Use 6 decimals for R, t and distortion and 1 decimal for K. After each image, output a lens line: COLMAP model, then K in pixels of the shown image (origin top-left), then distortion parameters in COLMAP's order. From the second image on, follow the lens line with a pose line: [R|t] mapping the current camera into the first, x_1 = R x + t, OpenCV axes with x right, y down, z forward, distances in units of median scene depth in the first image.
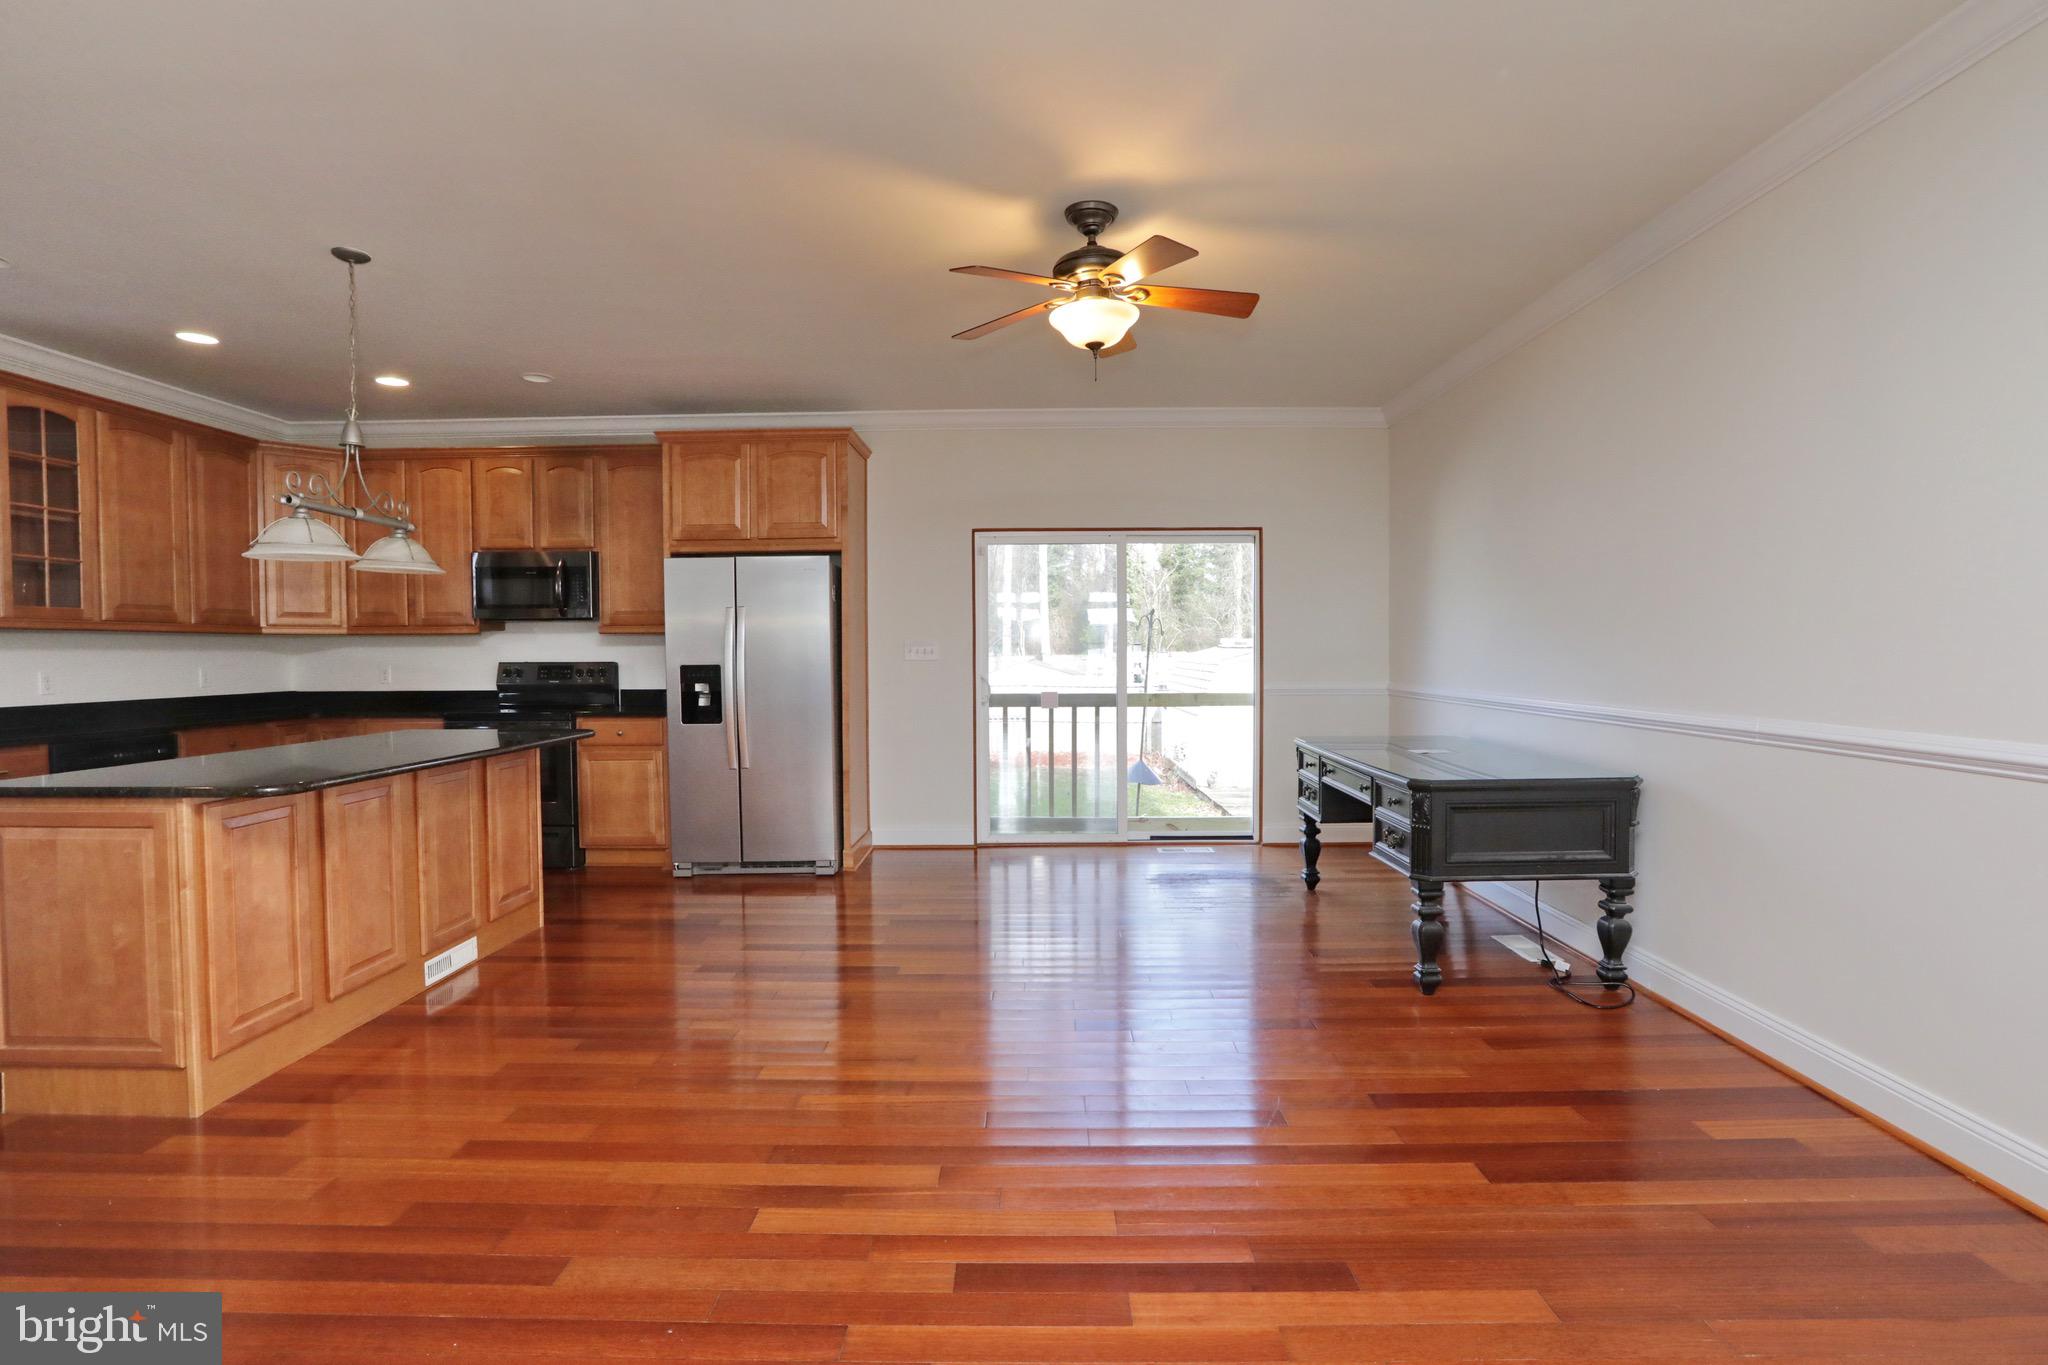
lens RADIAL K [[970.0, 0, 1020.8], [0, 970.0, 683.4], [0, 0, 1]] dist [-0.045241, 0.024429]
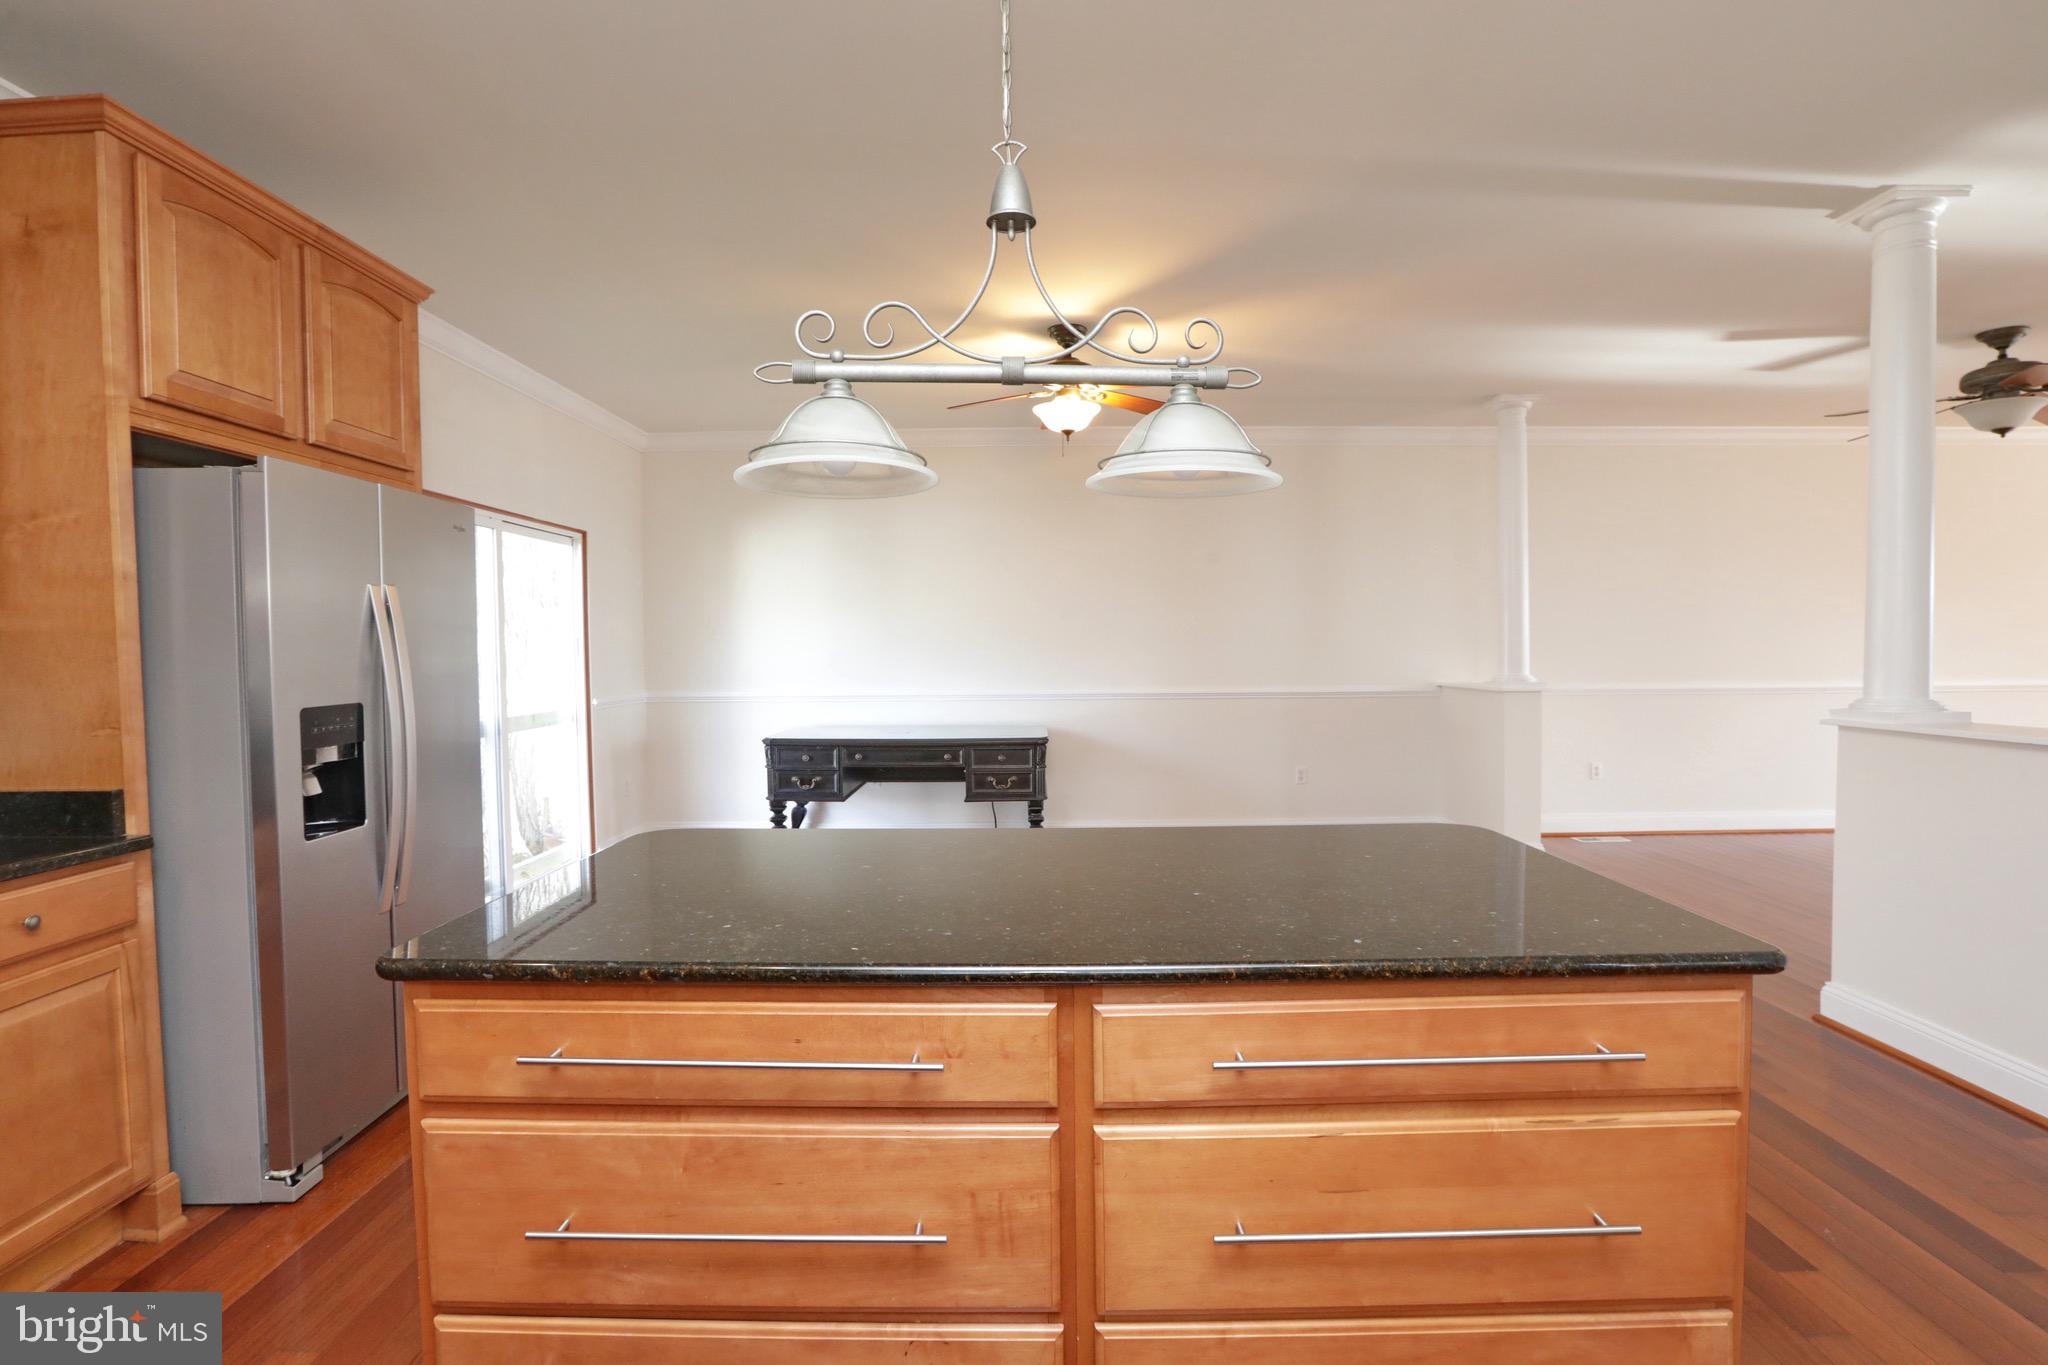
lens RADIAL K [[970.0, 0, 1020.8], [0, 970.0, 683.4], [0, 0, 1]] dist [-0.045241, 0.024429]
pose [[-0.010320, -0.030230, 0.999490, -0.749920], [0.044834, 0.998524, 0.030664, -0.027288], [-0.998941, 0.045127, -0.008950, 0.642078]]
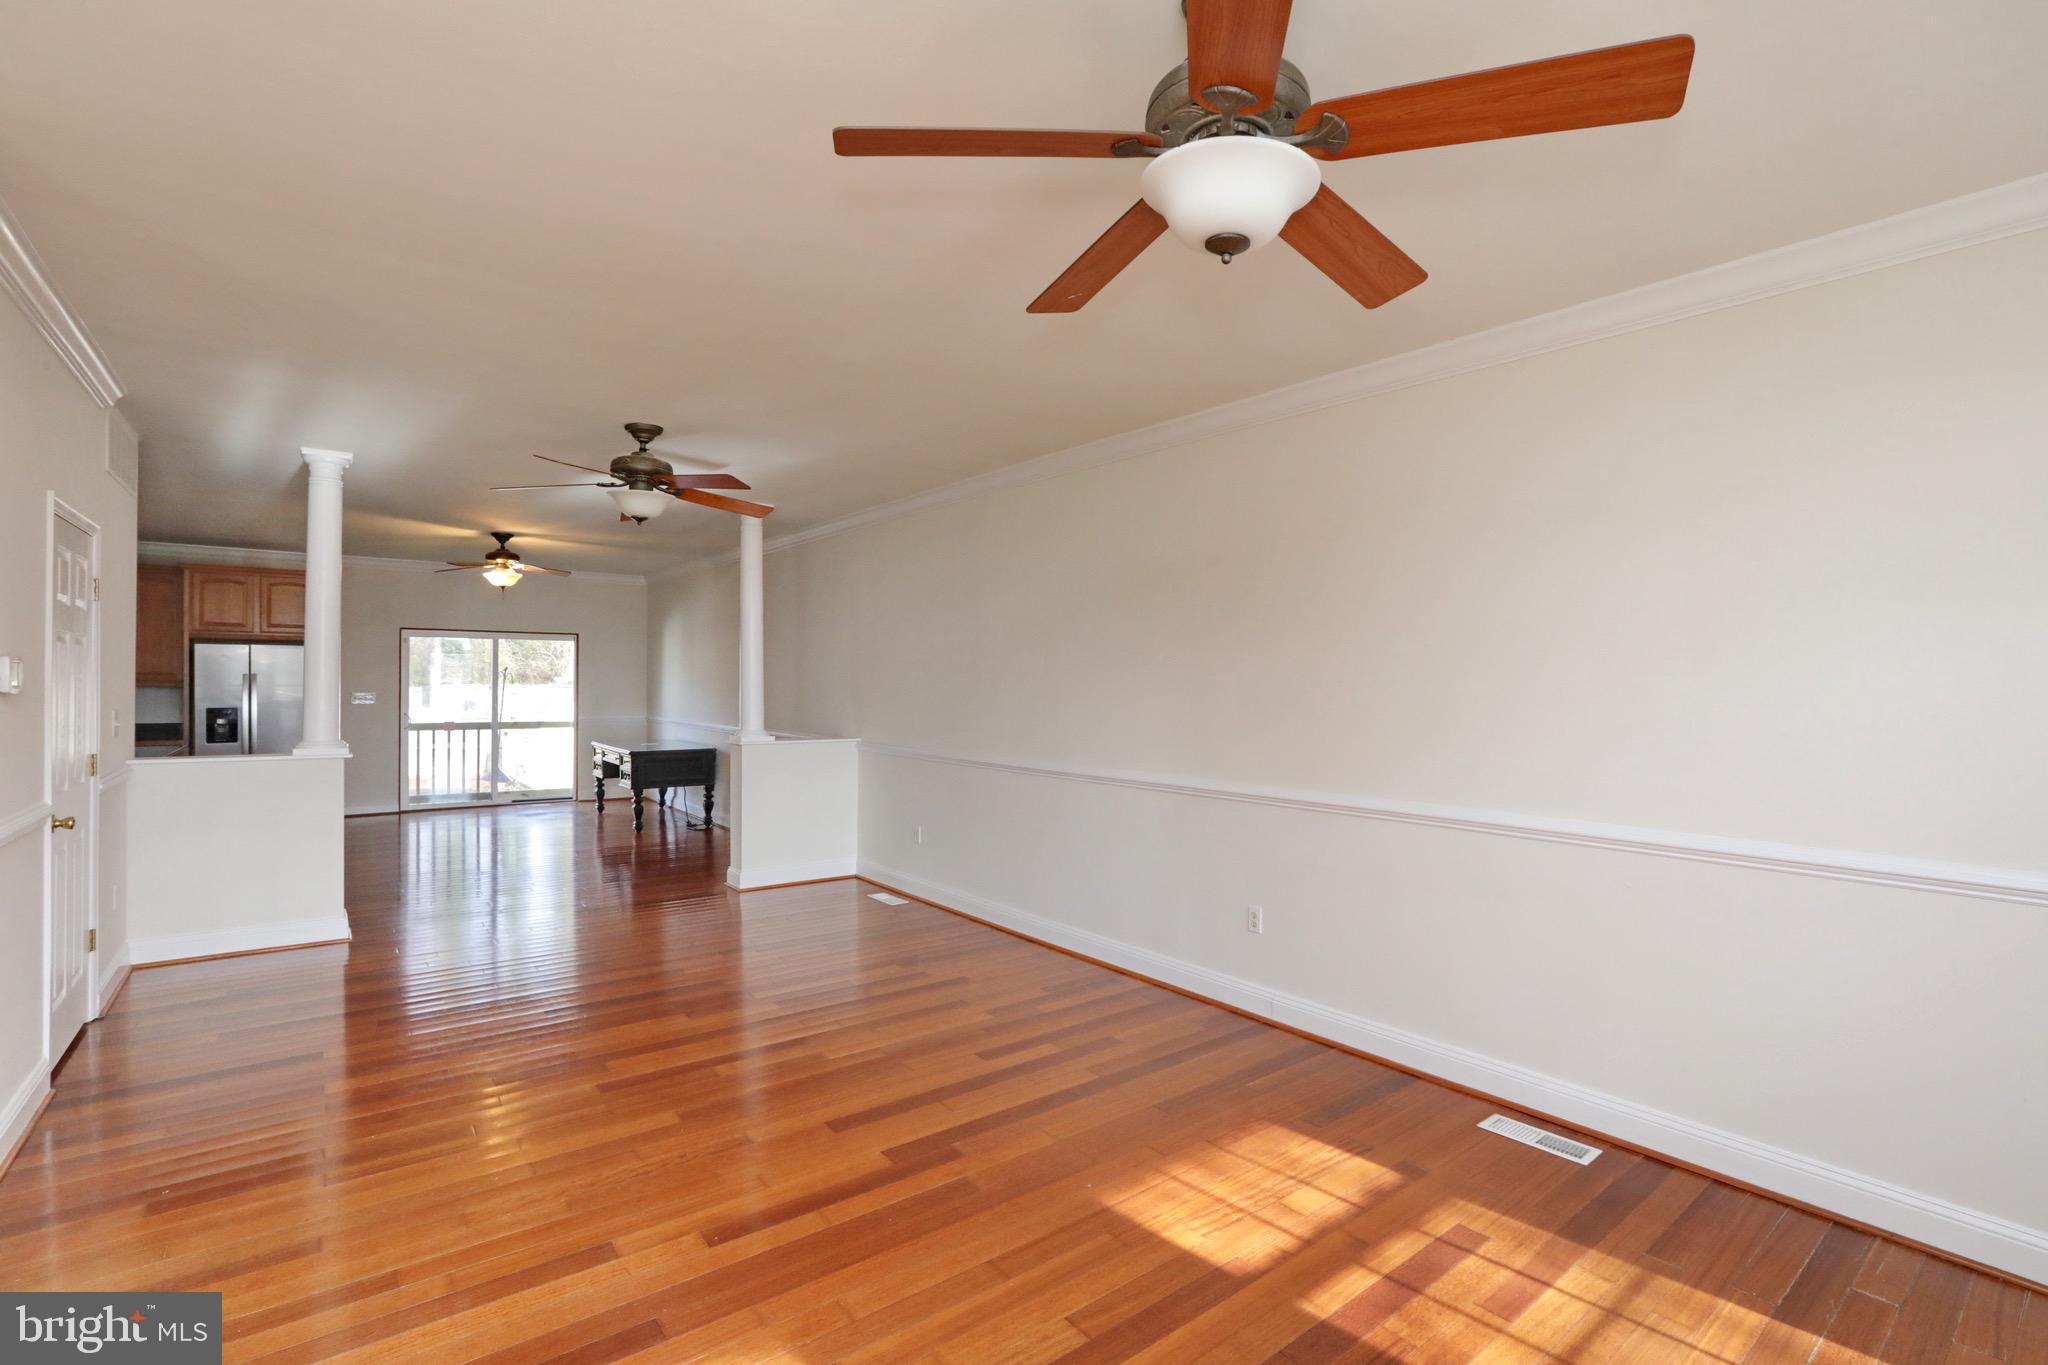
lens RADIAL K [[930.6, 0, 1024.0], [0, 930.6, 682.5], [0, 0, 1]] dist [-0.043893, 0.011359]
pose [[0.779578, 0.012245, 0.626186, -0.218512], [0.006757, 0.999586, -0.027959, -0.008861], [-0.626269, 0.026028, 0.779173, -1.043167]]
